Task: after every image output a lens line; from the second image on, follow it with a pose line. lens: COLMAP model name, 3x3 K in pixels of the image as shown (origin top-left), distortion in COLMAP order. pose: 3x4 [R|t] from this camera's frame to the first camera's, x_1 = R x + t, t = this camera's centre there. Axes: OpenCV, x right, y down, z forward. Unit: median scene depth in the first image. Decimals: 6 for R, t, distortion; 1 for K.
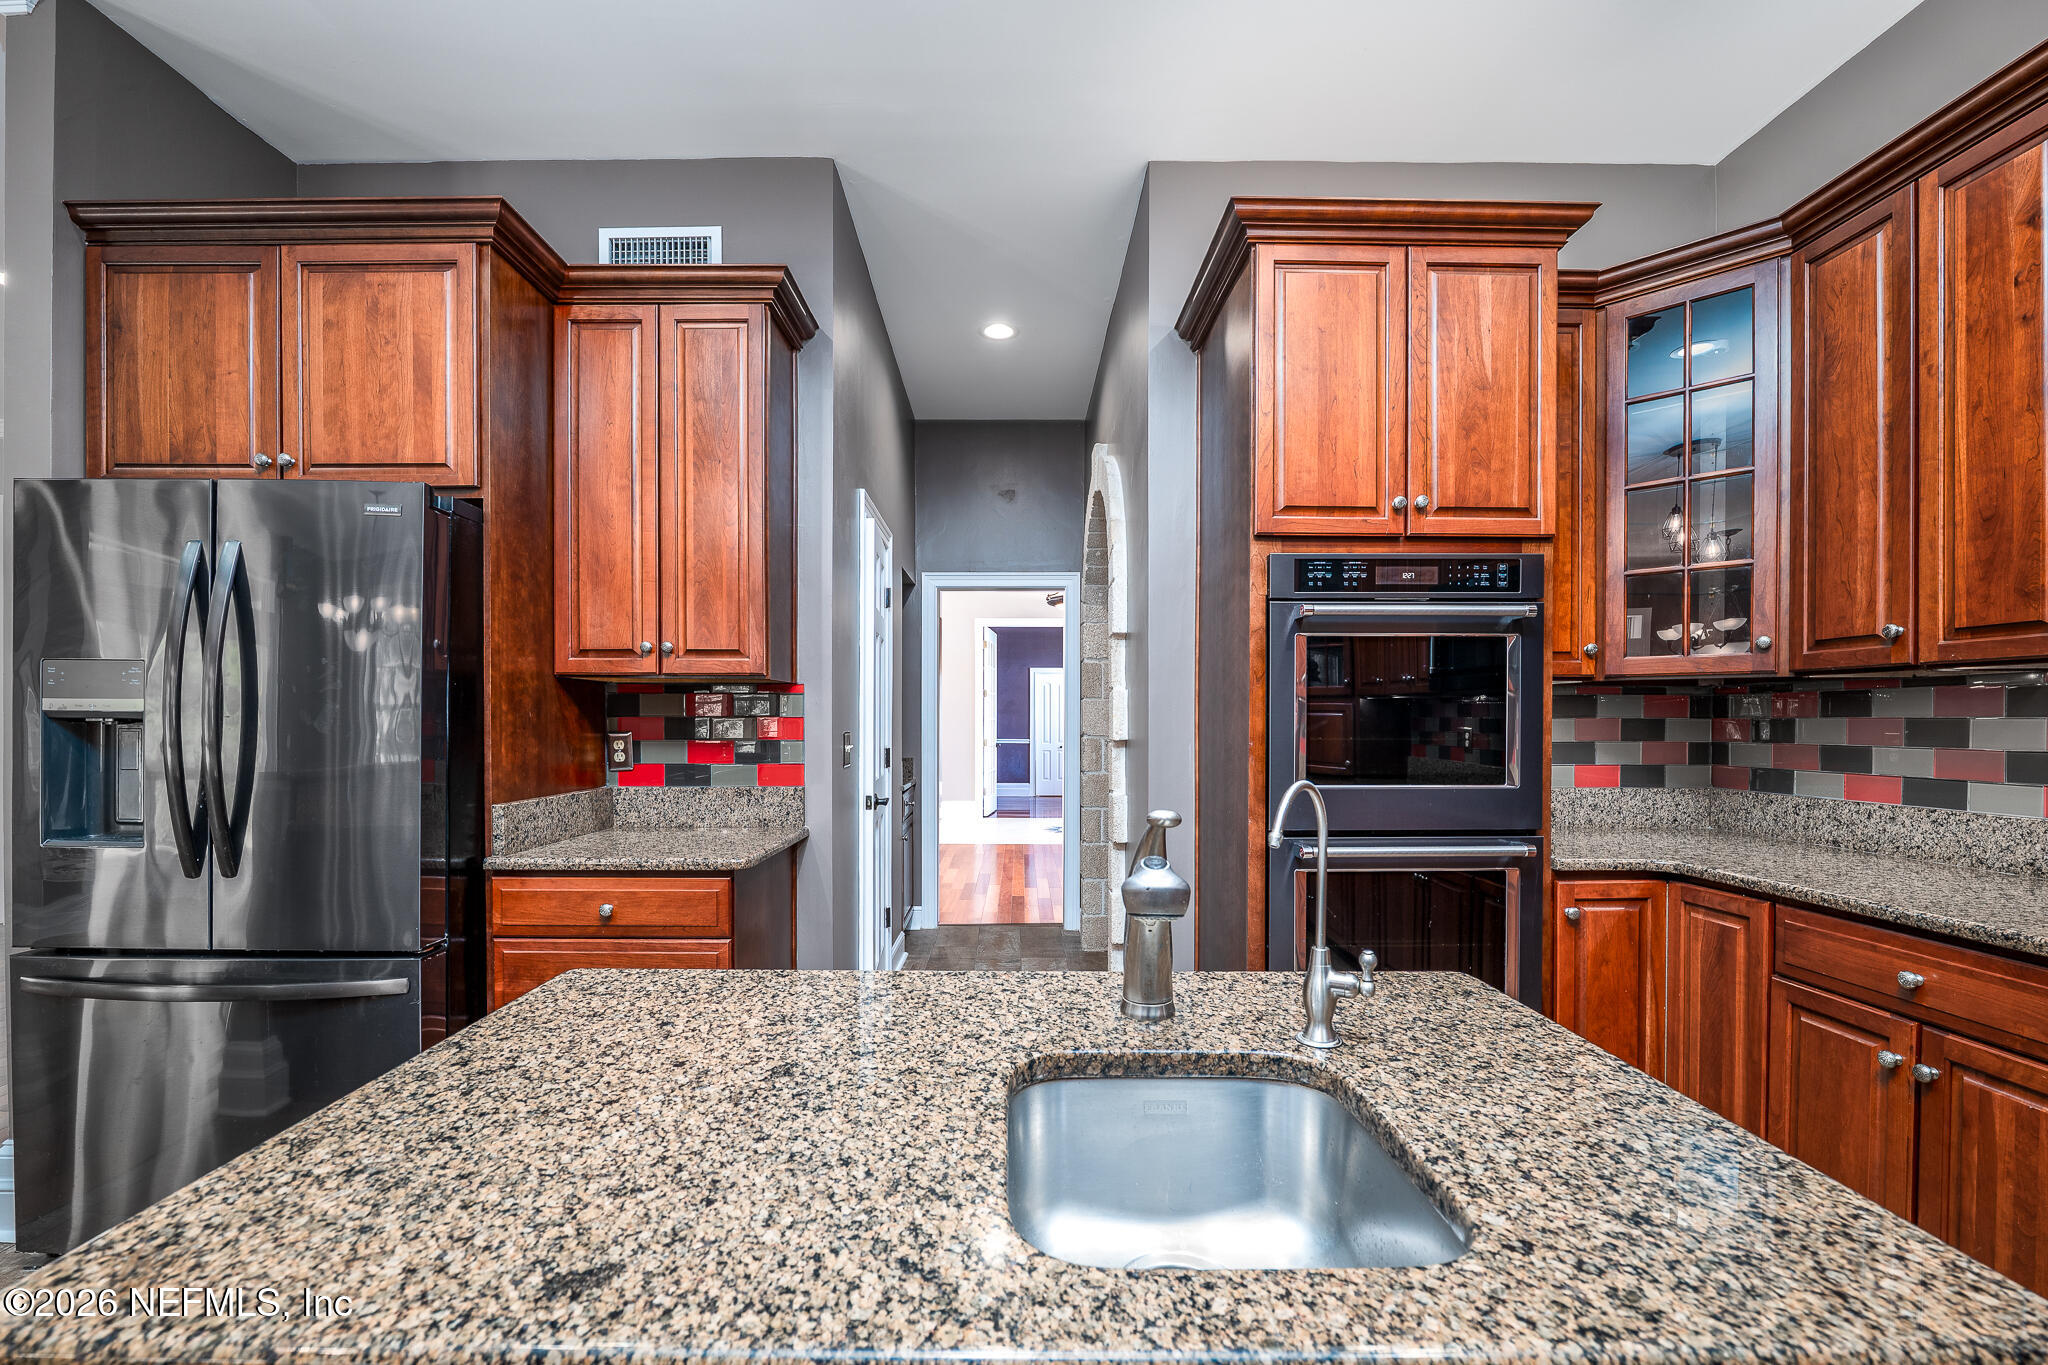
lens RADIAL K [[843.7, 0, 998.5], [0, 843.7, 728.6], [0, 0, 1]] dist [-0.008813, -0.000379]
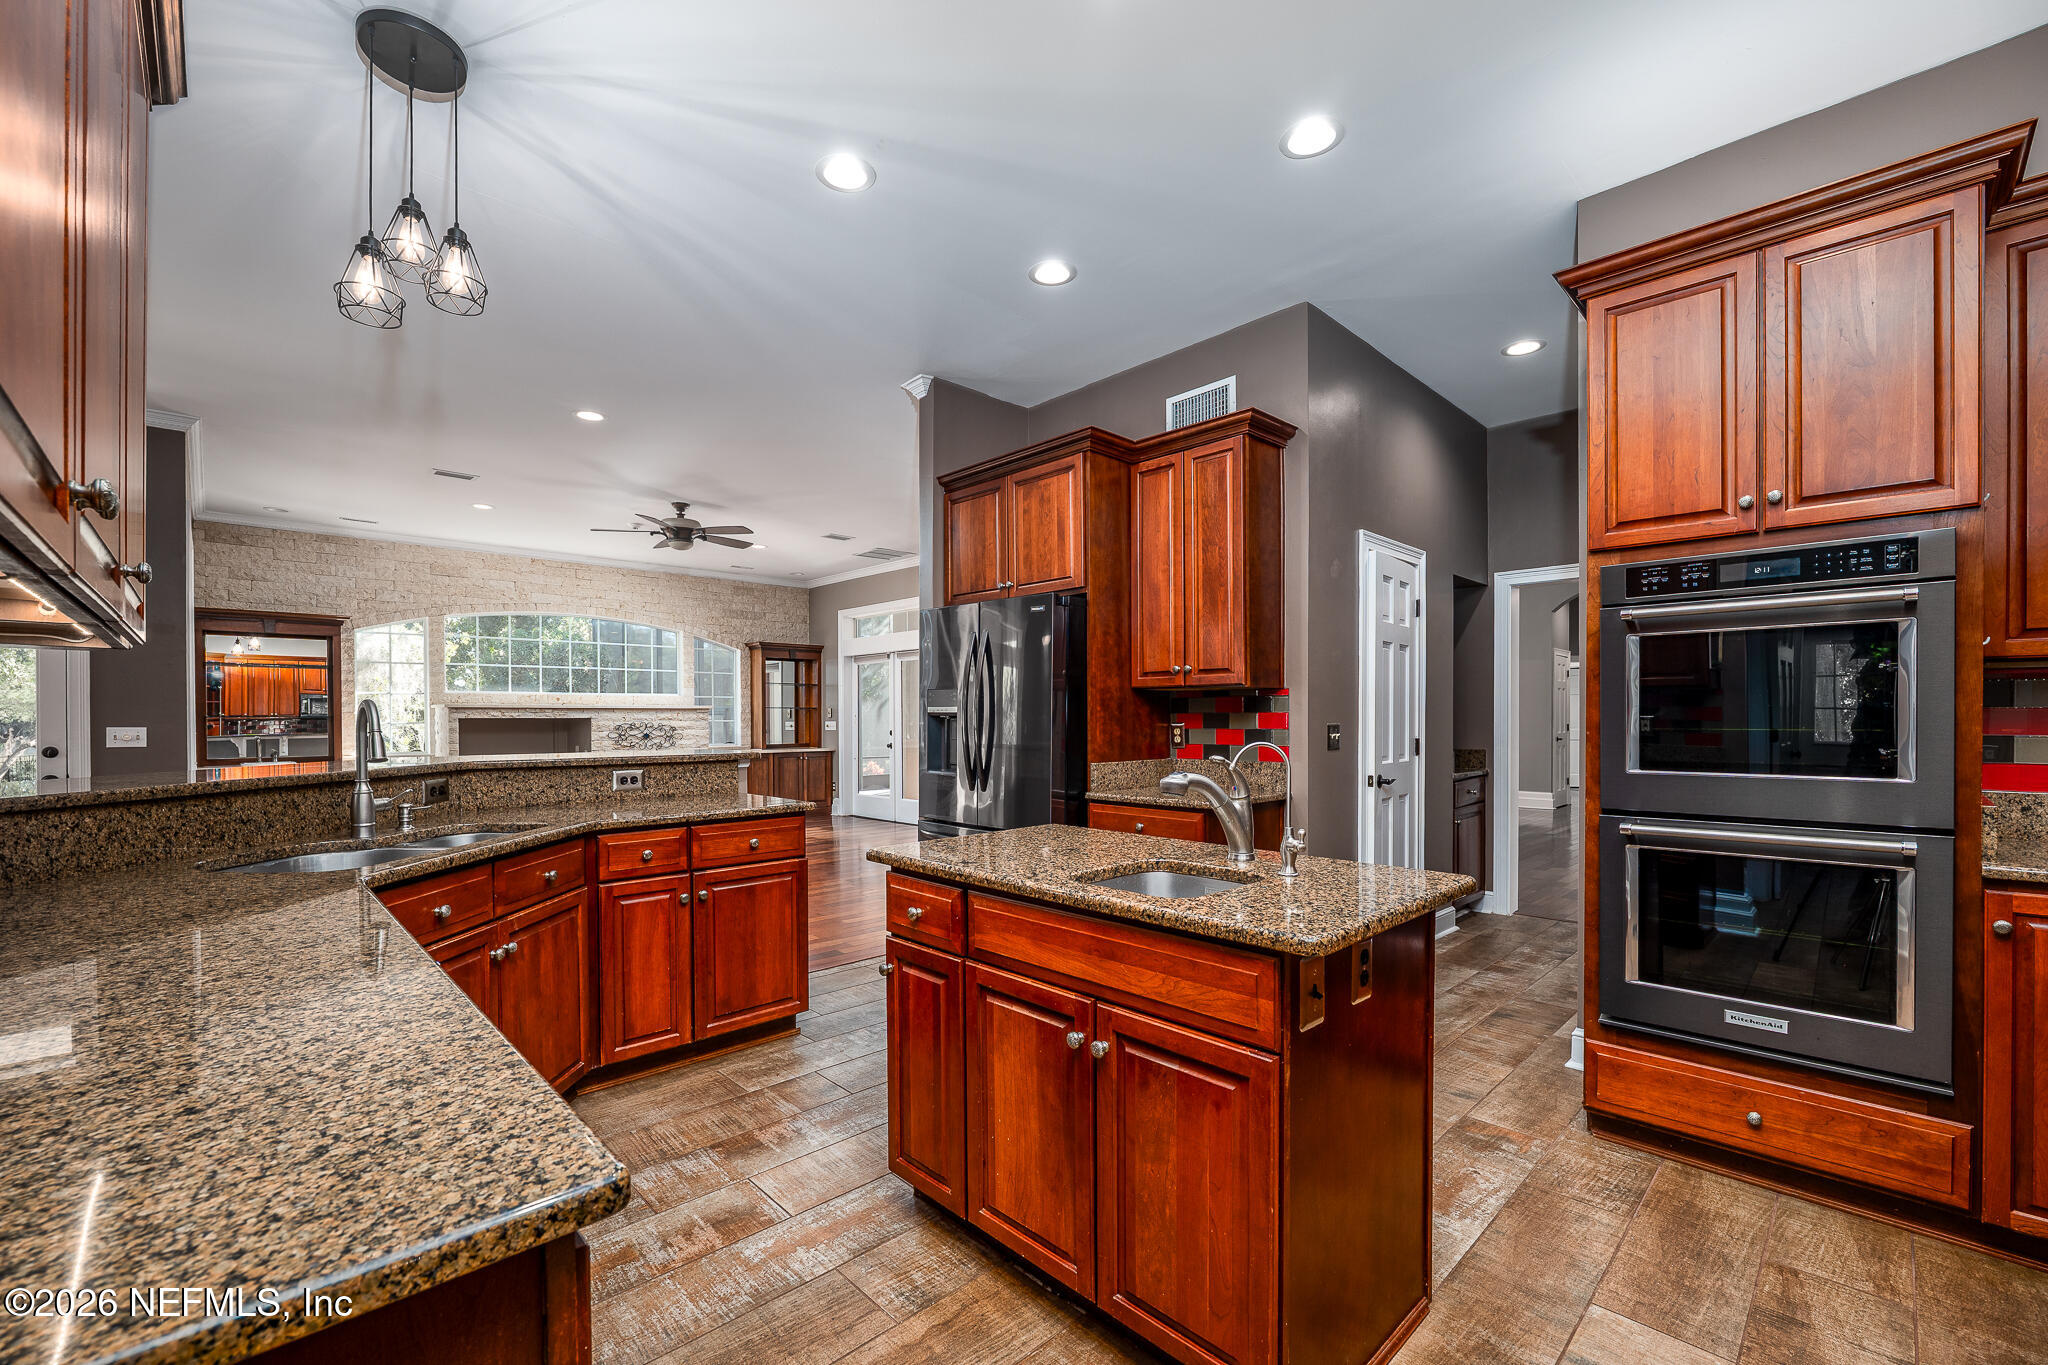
lens RADIAL K [[843.7, 0, 1013.7], [0, 843.7, 720.6], [0, 0, 1]] dist [-0.008813, -0.000379]
pose [[0.688821, -0.000791, -0.724931, 0.590939], [-0.002659, 0.999990, -0.003618, 0.007471], [0.724927, 0.004420, 0.688812, -0.357190]]
